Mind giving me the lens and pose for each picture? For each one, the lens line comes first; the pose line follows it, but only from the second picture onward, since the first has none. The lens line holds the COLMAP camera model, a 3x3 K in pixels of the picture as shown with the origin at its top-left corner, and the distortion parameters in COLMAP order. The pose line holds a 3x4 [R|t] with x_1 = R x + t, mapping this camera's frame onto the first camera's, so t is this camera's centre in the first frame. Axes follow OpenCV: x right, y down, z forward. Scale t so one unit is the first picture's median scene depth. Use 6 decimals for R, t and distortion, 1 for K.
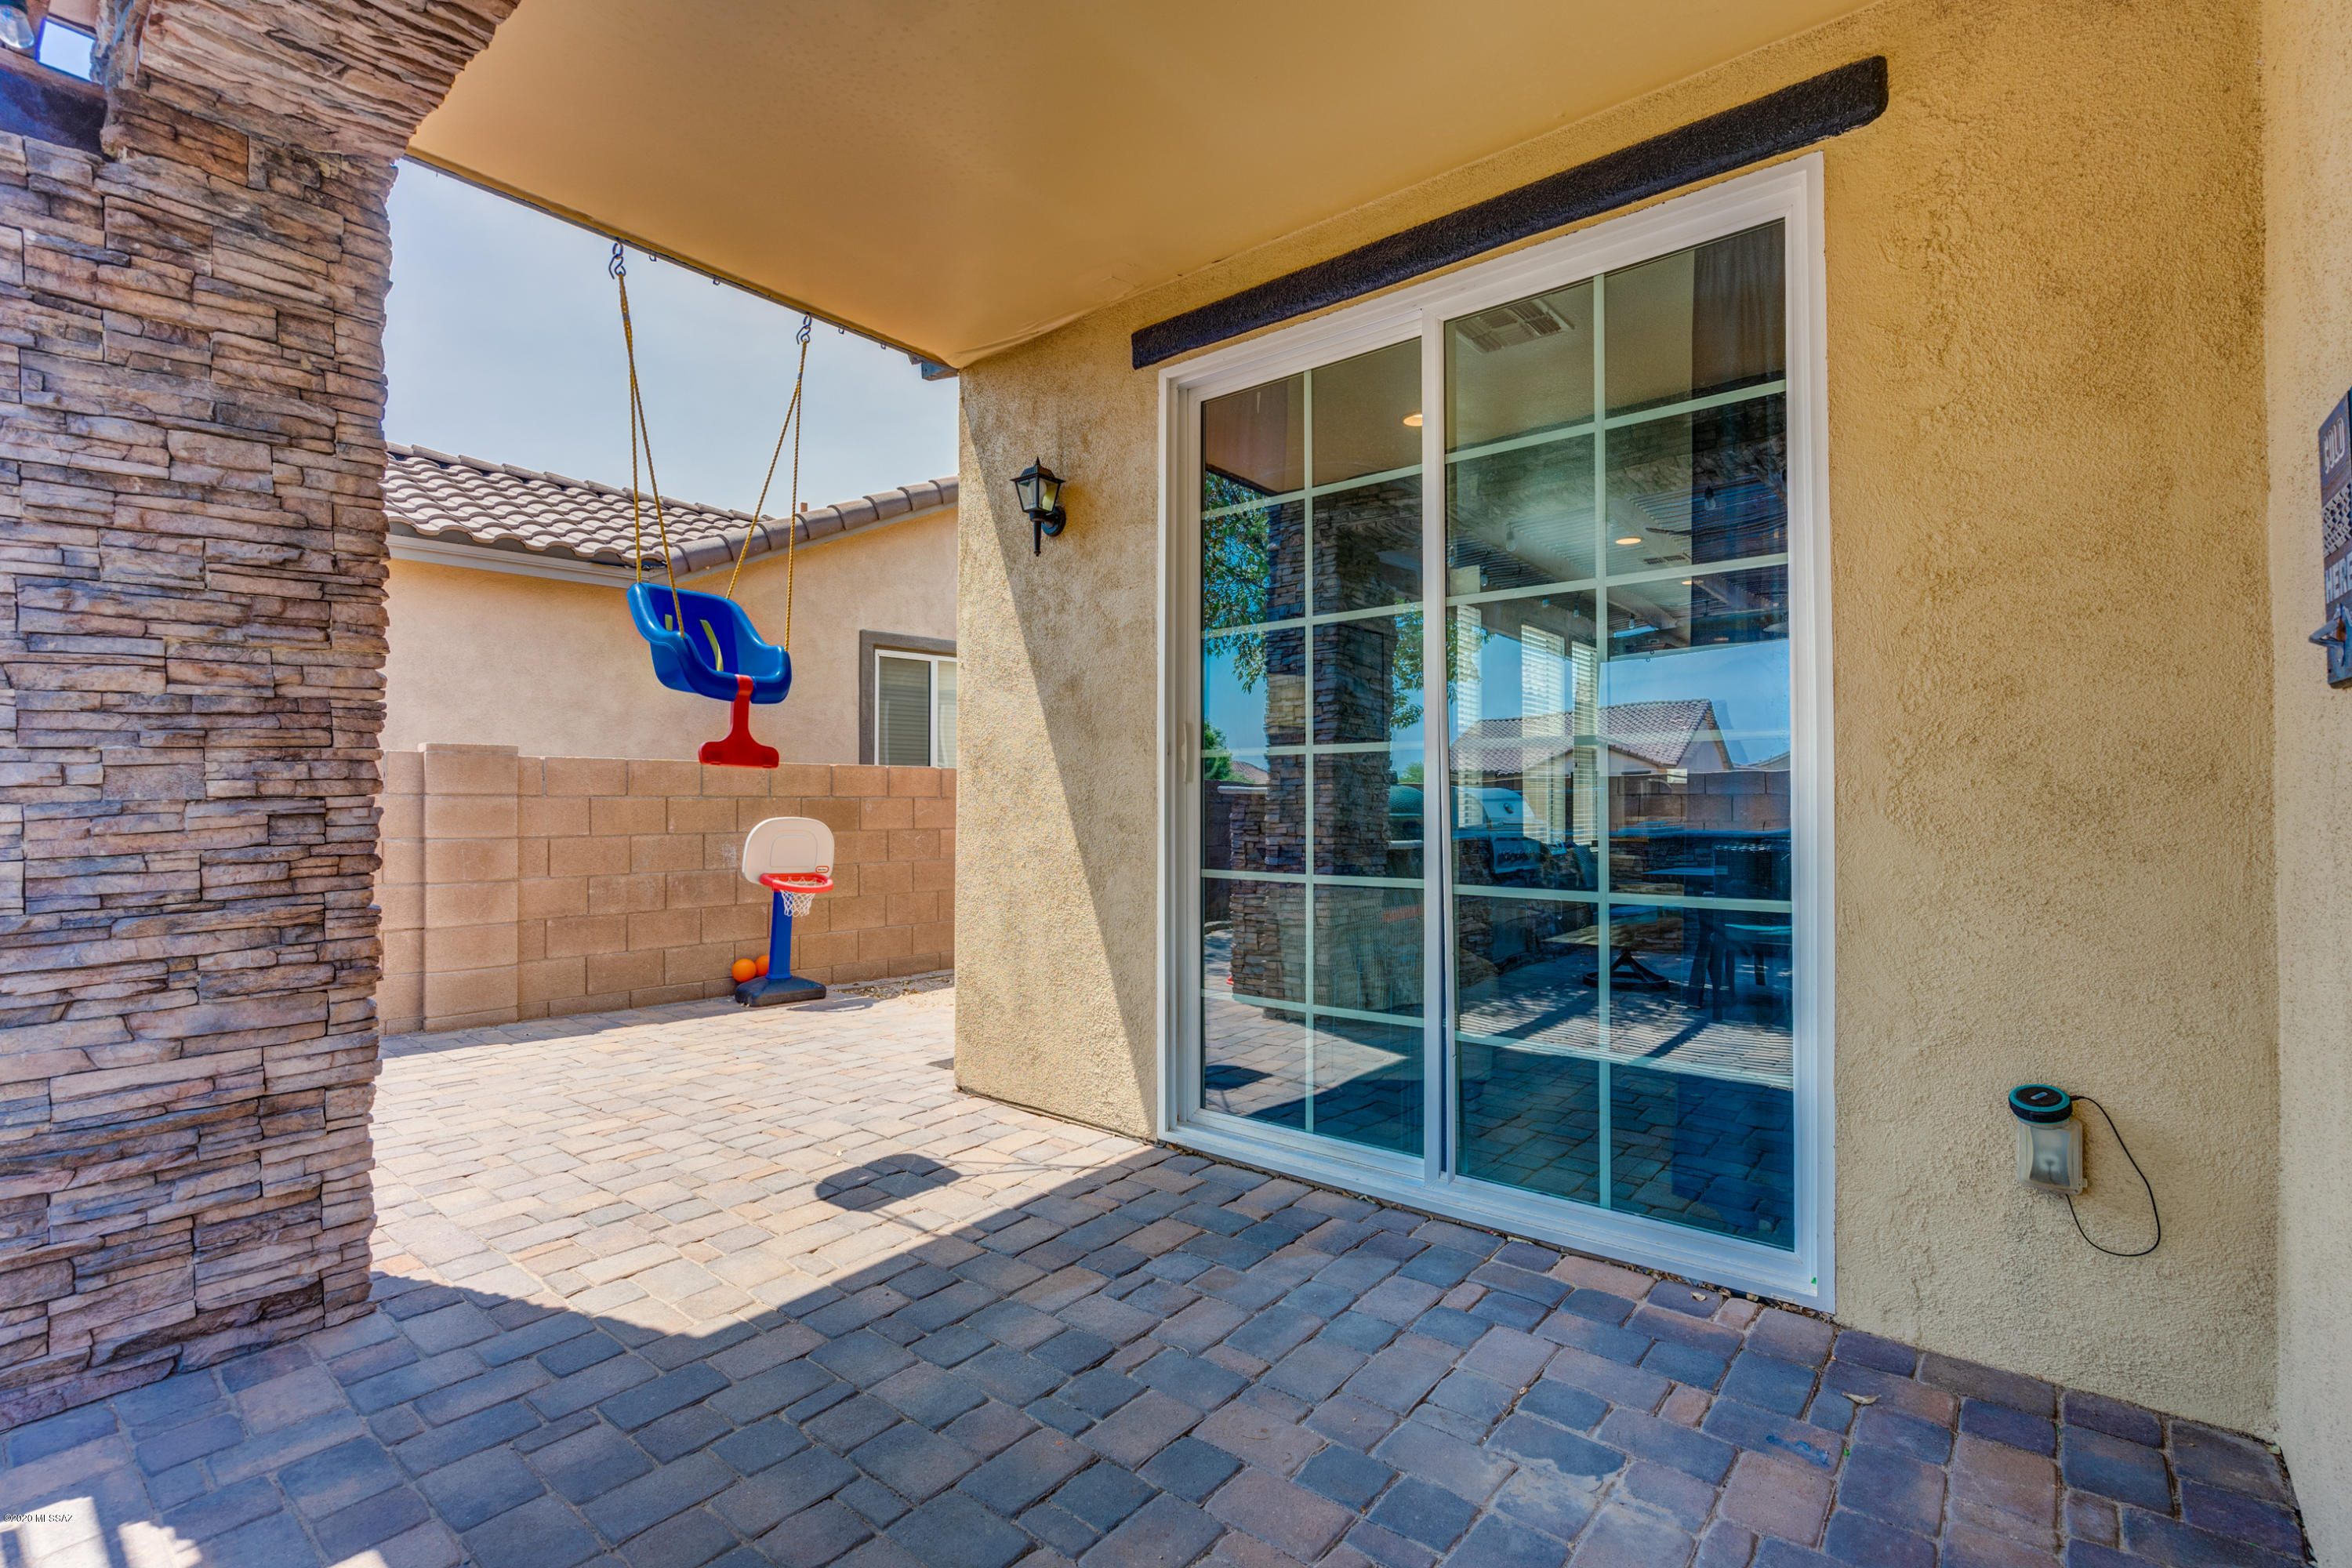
lens RADIAL K [[1079.6, 0, 1152.5], [0, 1079.6, 788.5], [0, 0, 1]] dist [0.003583, -0.001123]
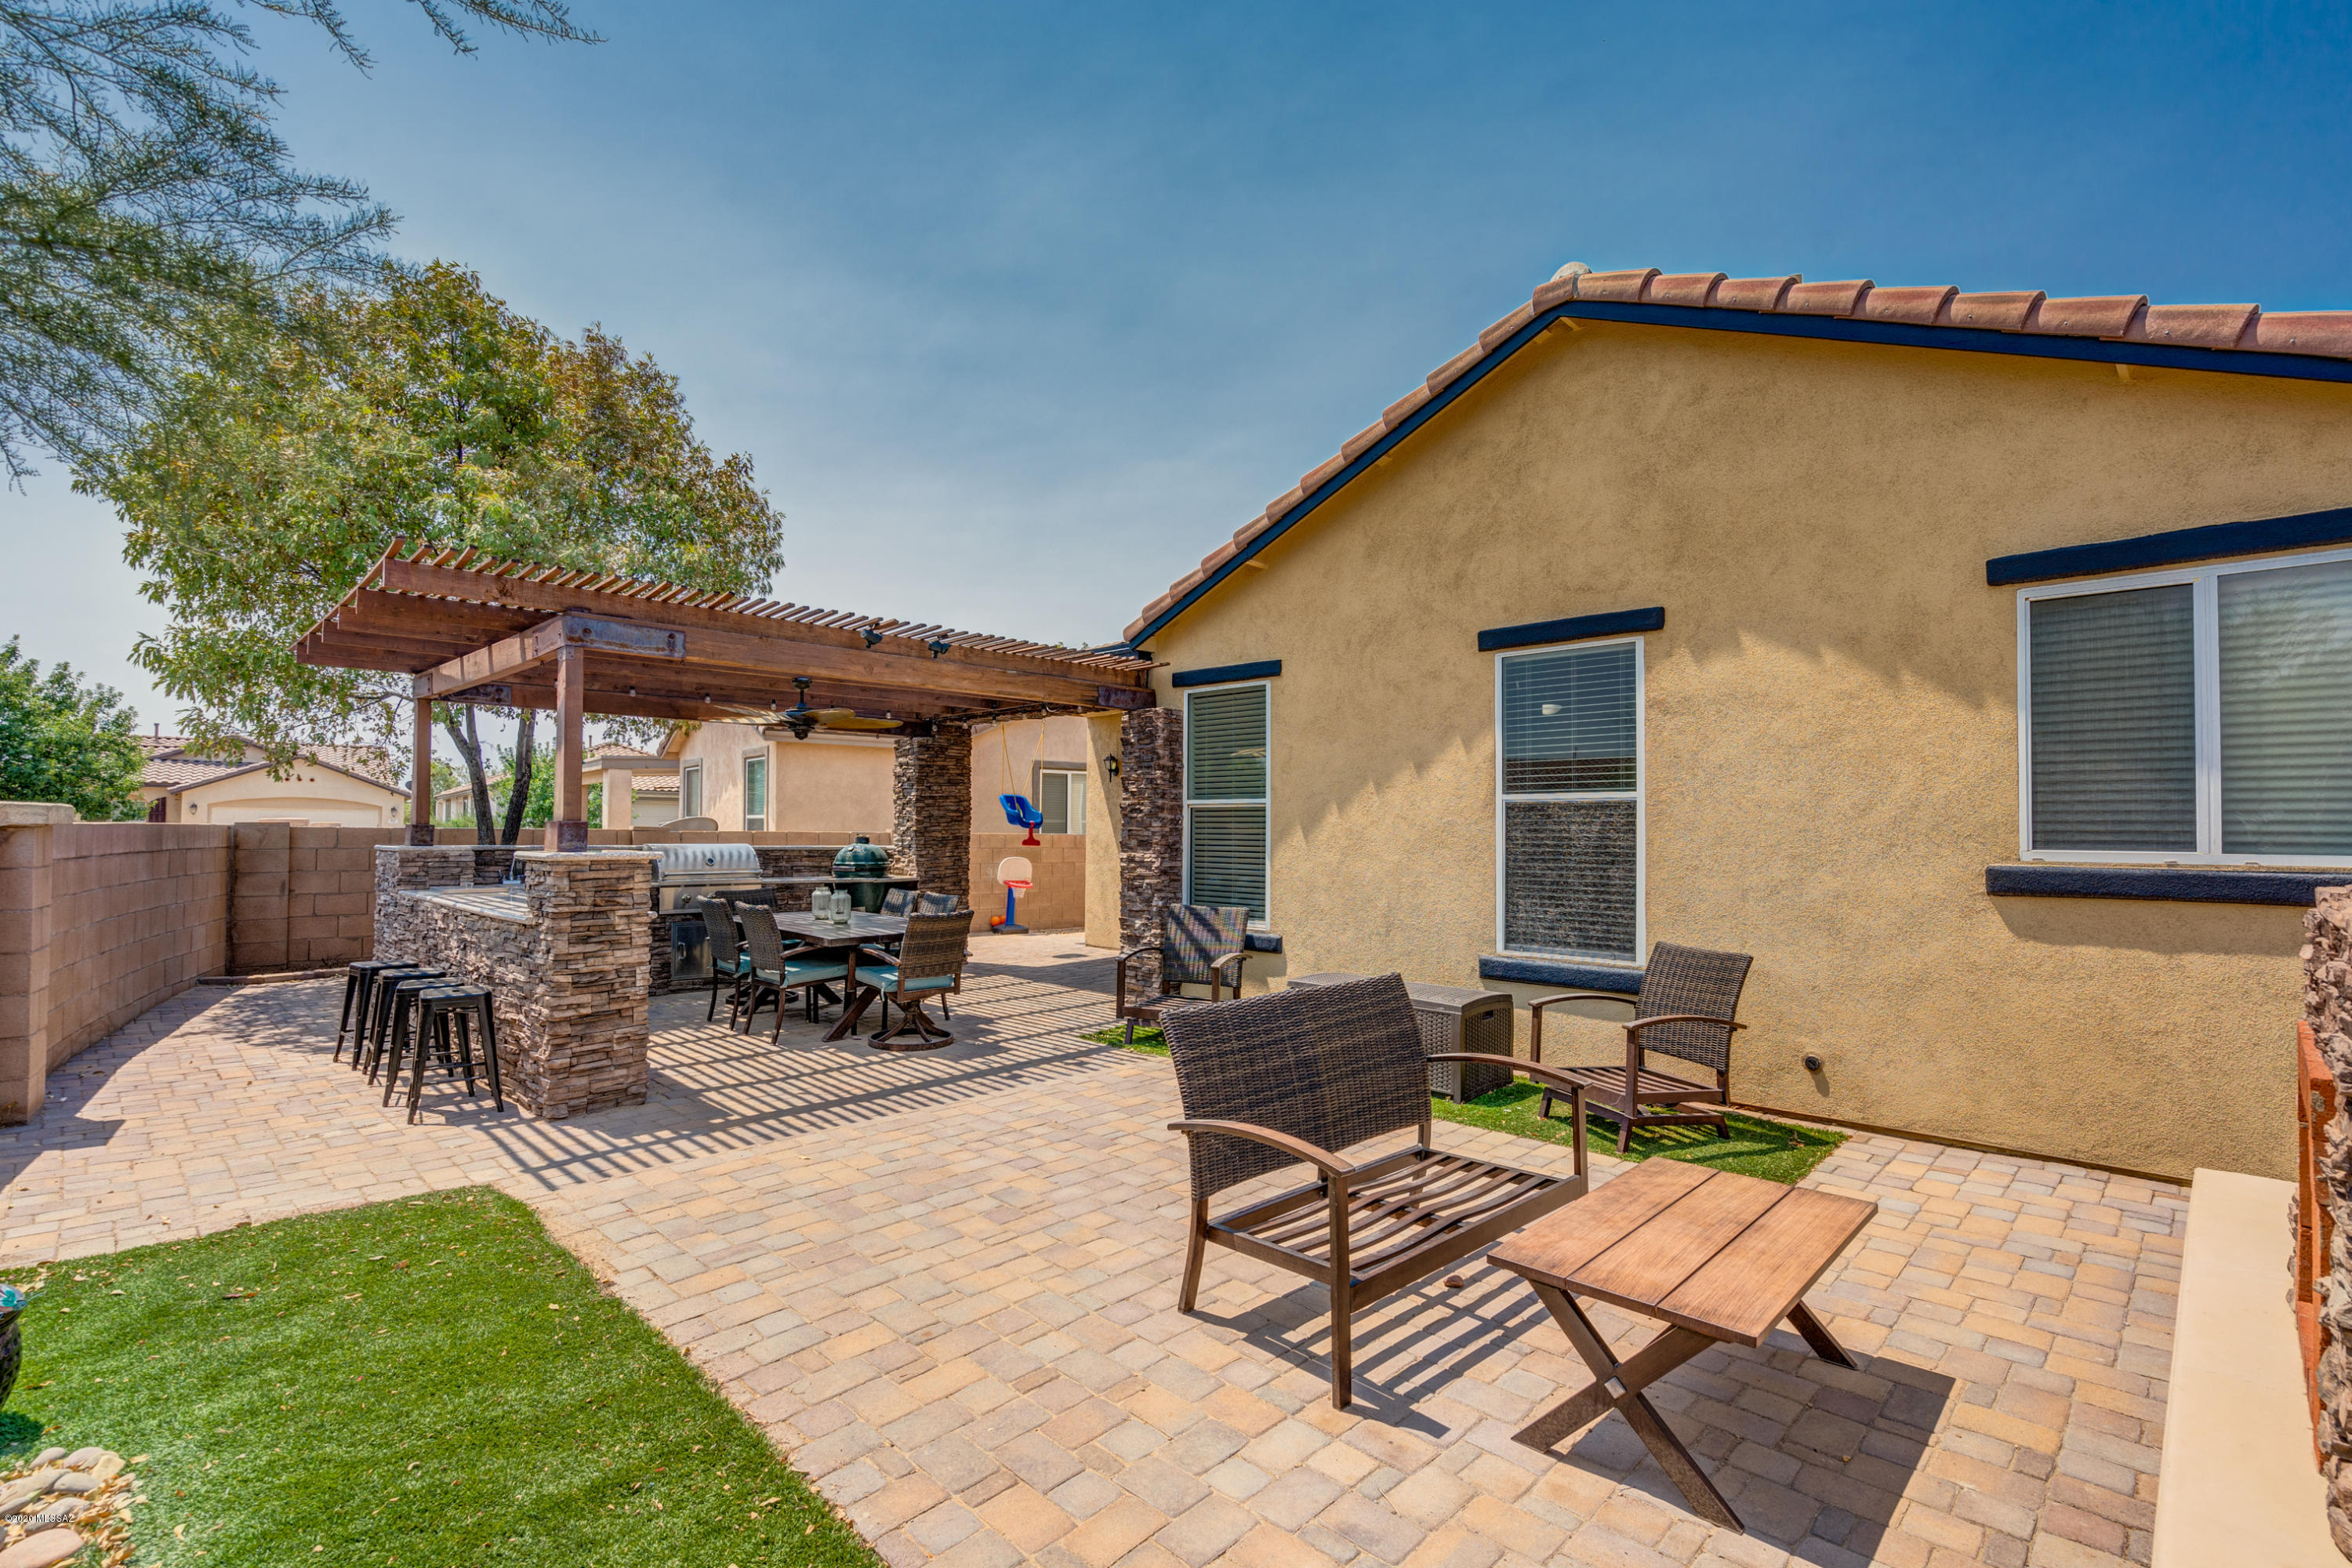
lens RADIAL K [[1079.6, 0, 1172.2], [0, 1079.6, 794.8], [0, 0, 1]] dist [0.003583, -0.001123]
pose [[0.995672, 0.002324, -0.092907, 0.634701], [-0.004255, 0.999779, -0.020591, -0.169855], [0.092839, 0.020897, 0.995462, -3.756563]]
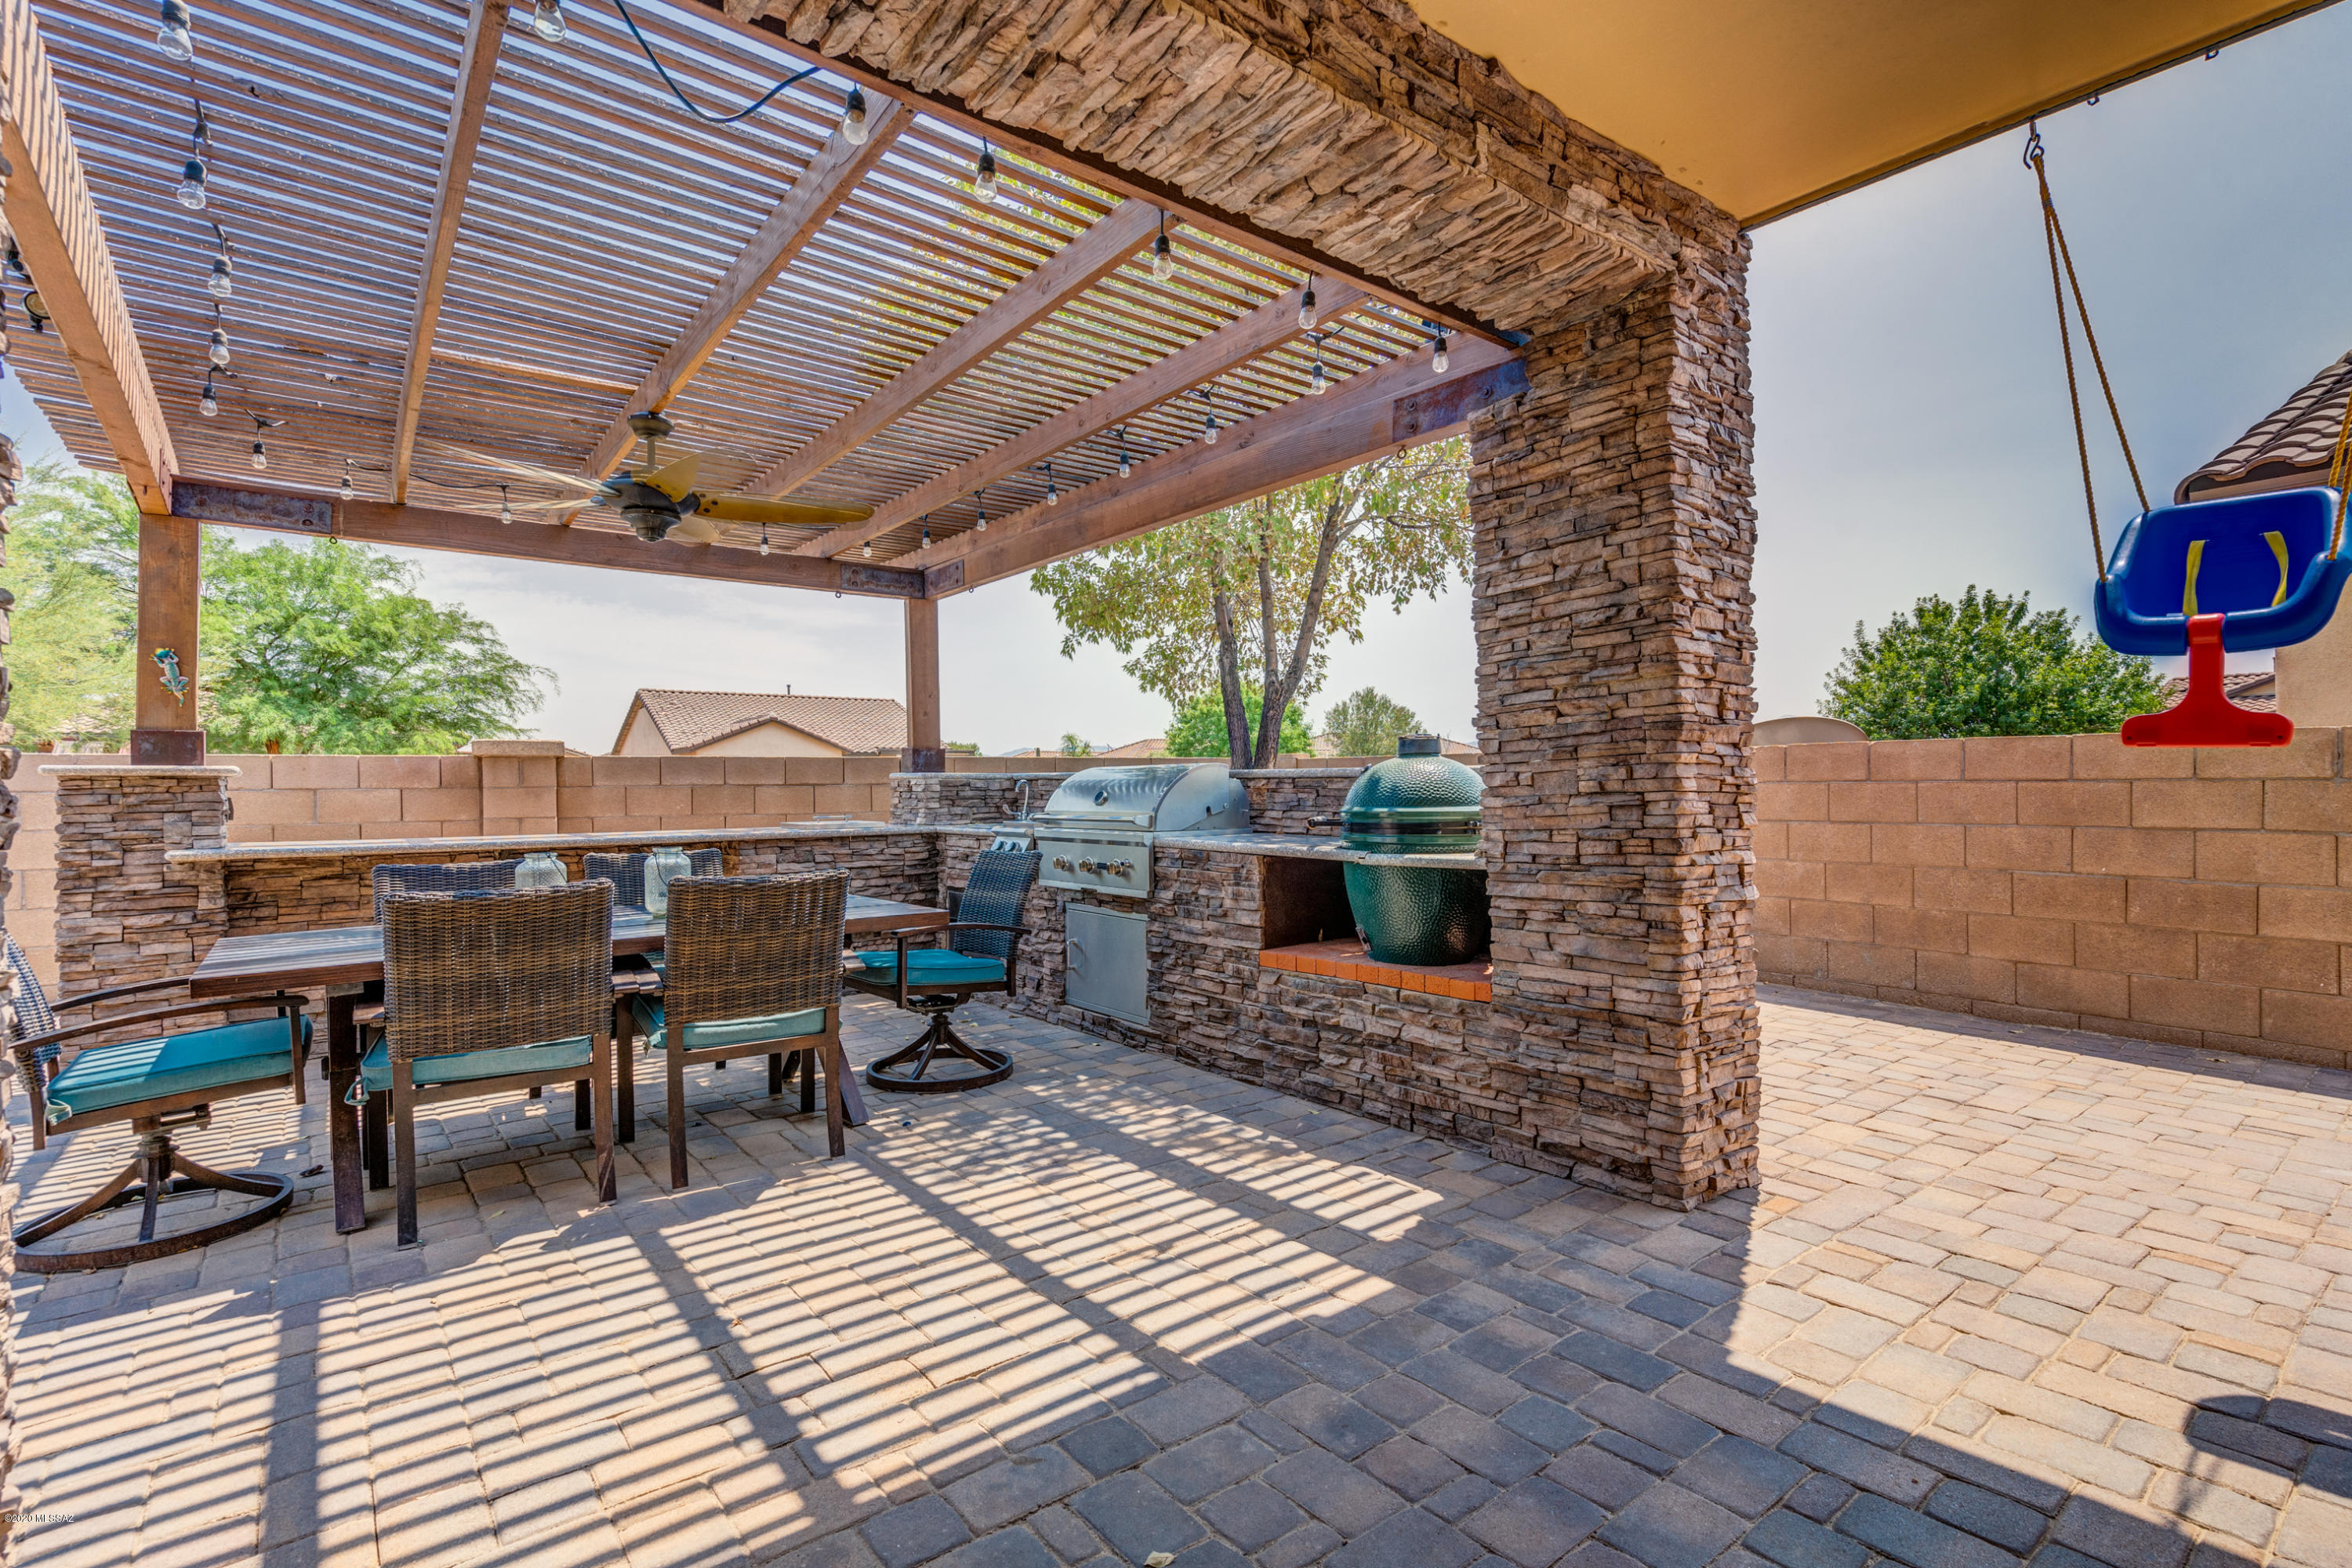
lens RADIAL K [[1079.6, 0, 1245.4], [0, 1079.6, 783.7], [0, 0, 1]] dist [0.003583, -0.001123]
pose [[-0.150488, 0.000490, -0.988612, 0.579318], [0.018204, 0.999832, -0.002276, -0.008114], [0.988444, -0.018340, -0.150471, 0.720324]]
